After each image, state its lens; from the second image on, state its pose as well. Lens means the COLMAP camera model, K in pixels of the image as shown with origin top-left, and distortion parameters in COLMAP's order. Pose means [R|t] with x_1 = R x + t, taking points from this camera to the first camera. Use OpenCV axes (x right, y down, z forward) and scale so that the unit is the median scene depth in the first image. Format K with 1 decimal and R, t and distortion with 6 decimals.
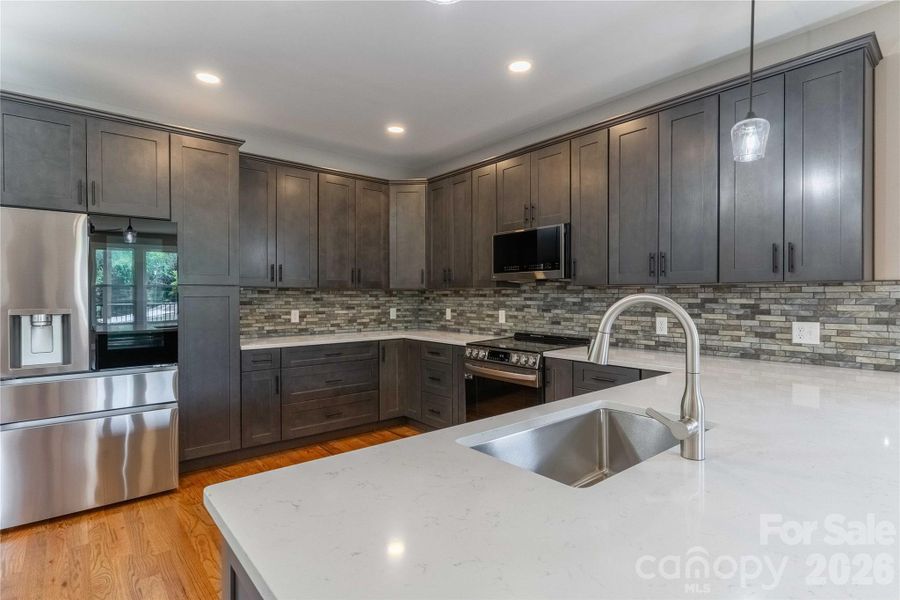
lens RADIAL K [[456.1, 0, 458.0], [0, 456.1, 296.7], [0, 0, 1]] dist [-0.003118, -0.000569]
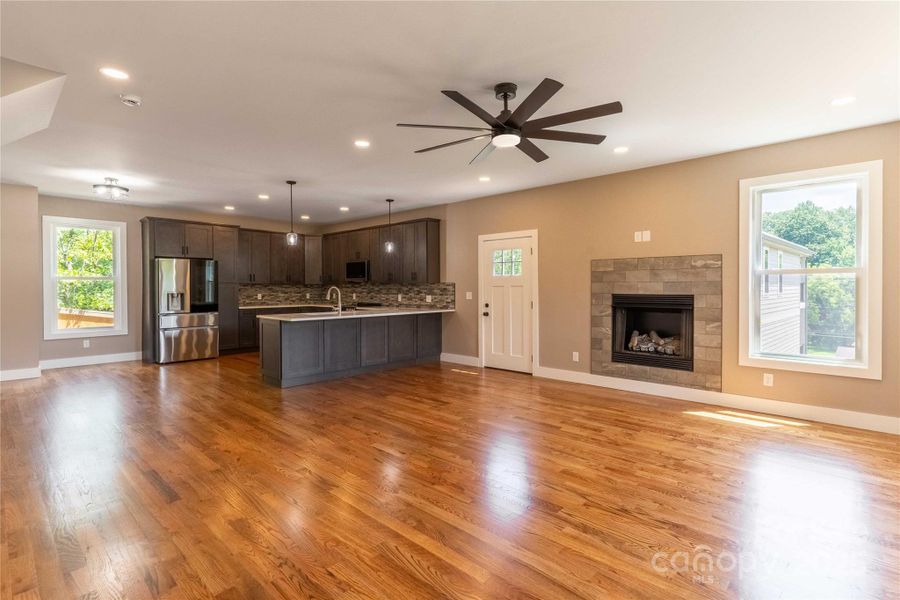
lens RADIAL K [[442.0, 0, 459.5], [0, 442.0, 288.7], [0, 0, 1]] dist [0.000475, 0.000497]
pose [[0.992310, 0.000713, 0.123772, 0.373454], [-0.000668, 1.000000, -0.000411, 0.005705], [-0.123773, 0.000325, 0.992311, -1.374347]]
